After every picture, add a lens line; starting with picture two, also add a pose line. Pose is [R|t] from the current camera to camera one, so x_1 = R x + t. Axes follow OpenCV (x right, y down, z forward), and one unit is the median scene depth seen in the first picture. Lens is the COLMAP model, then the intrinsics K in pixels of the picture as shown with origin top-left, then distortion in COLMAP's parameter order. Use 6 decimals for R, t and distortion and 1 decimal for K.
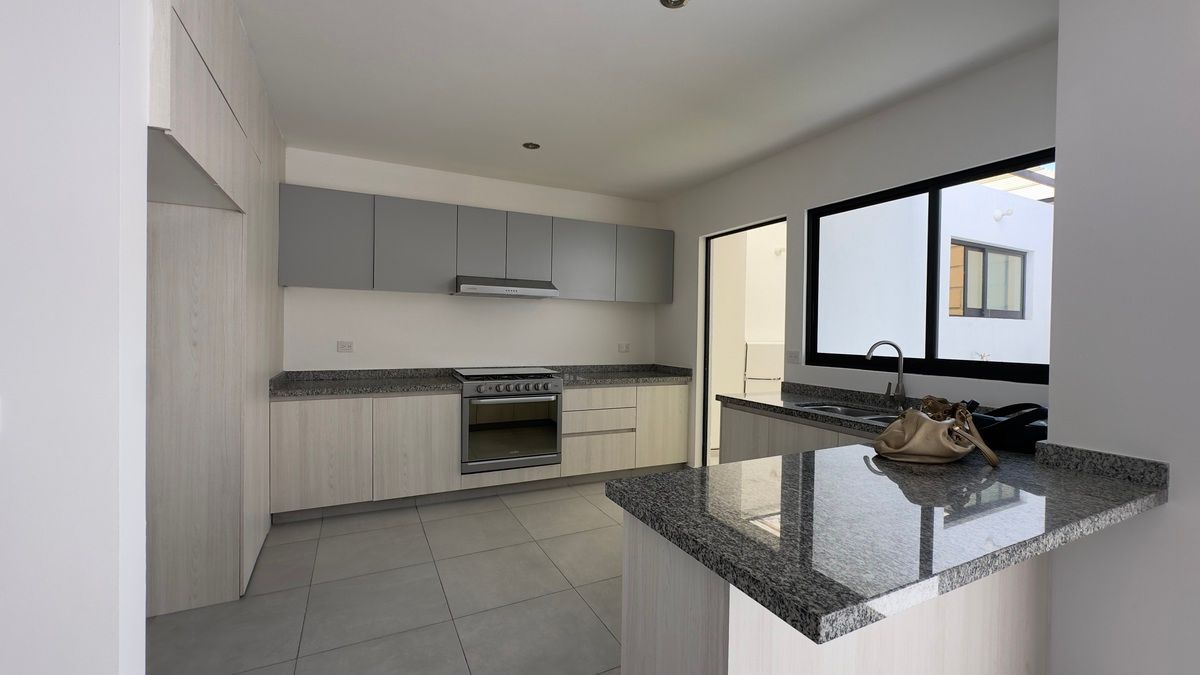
lens RADIAL K [[483.4, 0, 607.0], [0, 483.4, 339.8], [0, 0, 1]] dist [0.001444, 0.000142]
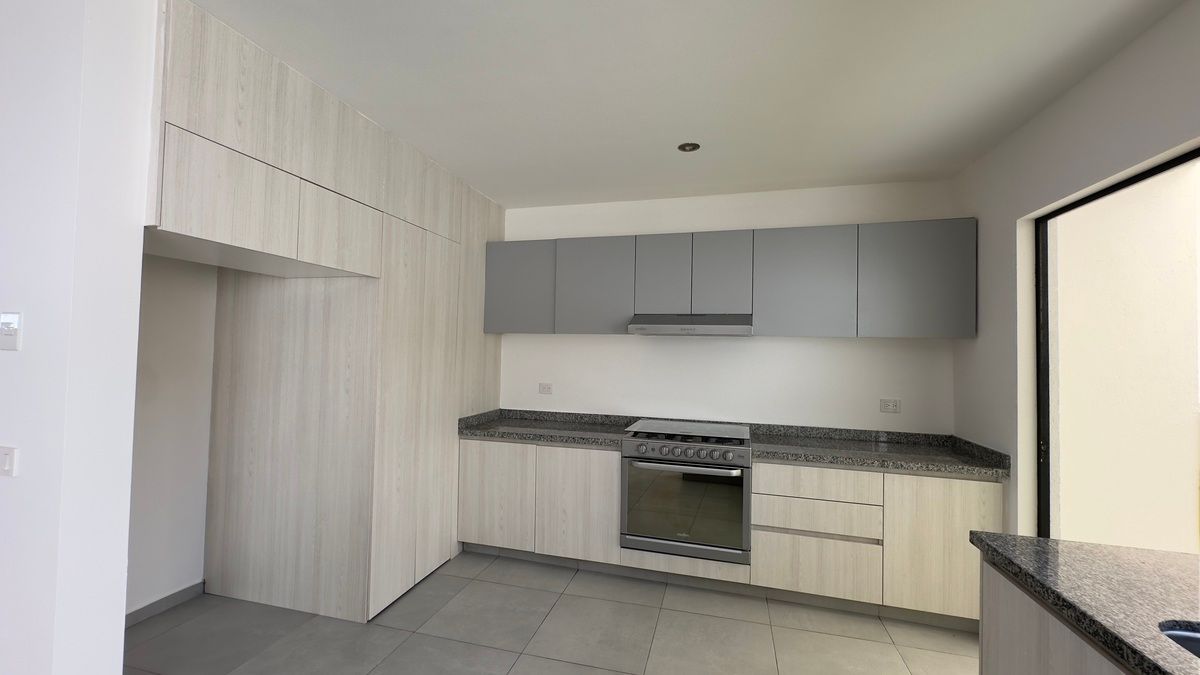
lens RADIAL K [[483.4, 0, 597.4], [0, 483.4, 338.5], [0, 0, 1]] dist [0.001444, 0.000142]
pose [[0.740526, -0.017502, -0.671800, 0.231556], [-0.020636, 0.998597, -0.048763, -0.043840], [0.671711, 0.049973, 0.739126, 0.300750]]
